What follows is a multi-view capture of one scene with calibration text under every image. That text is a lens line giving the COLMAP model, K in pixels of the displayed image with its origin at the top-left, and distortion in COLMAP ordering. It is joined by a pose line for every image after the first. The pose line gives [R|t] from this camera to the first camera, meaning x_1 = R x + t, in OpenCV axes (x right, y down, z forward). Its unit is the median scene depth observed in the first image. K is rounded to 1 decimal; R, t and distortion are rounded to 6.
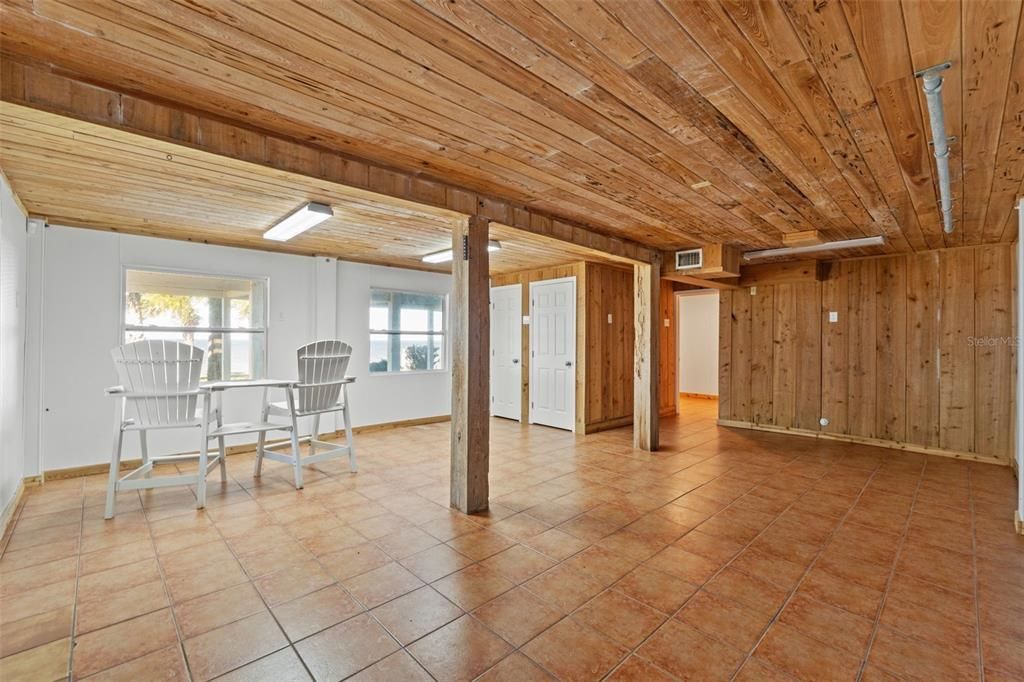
lens RADIAL K [[433.3, 0, 512.0], [0, 433.3, 341.0], [0, 0, 1]] dist [-0.001090, -0.000352]
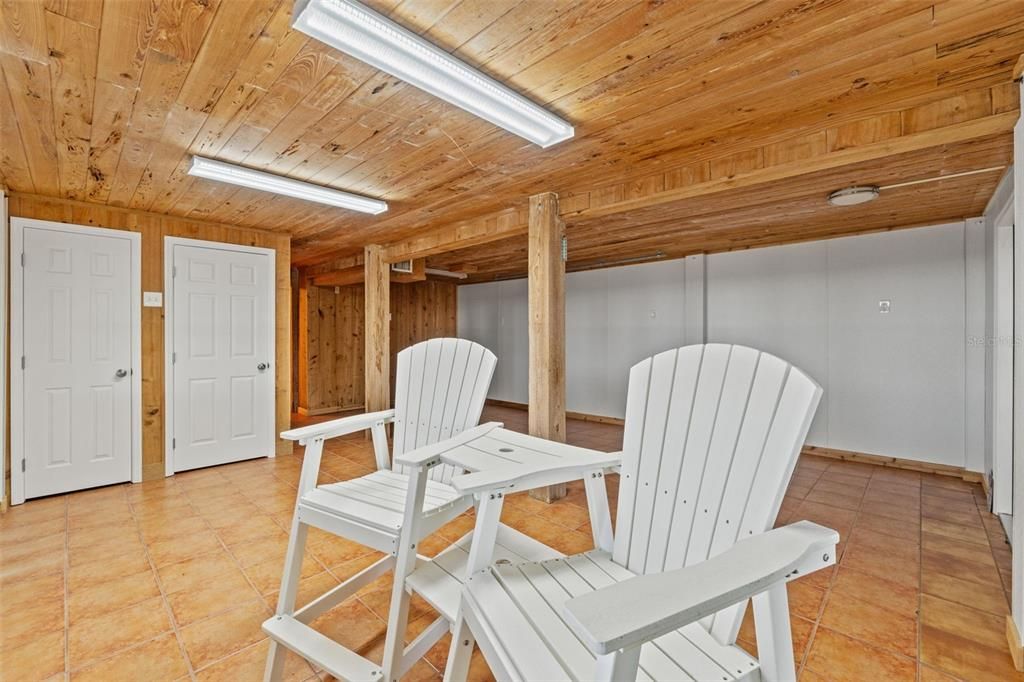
lens RADIAL K [[432.8, 0, 511.6], [0, 432.8, 332.2], [0, 0, 1]] dist [-0.007940, -0.000423]
pose [[-0.035895, 0.000612, 0.999355, -0.566524], [0.000923, 0.999999, -0.000579, -0.004187], [-0.999355, 0.000901, -0.035896, 0.565575]]
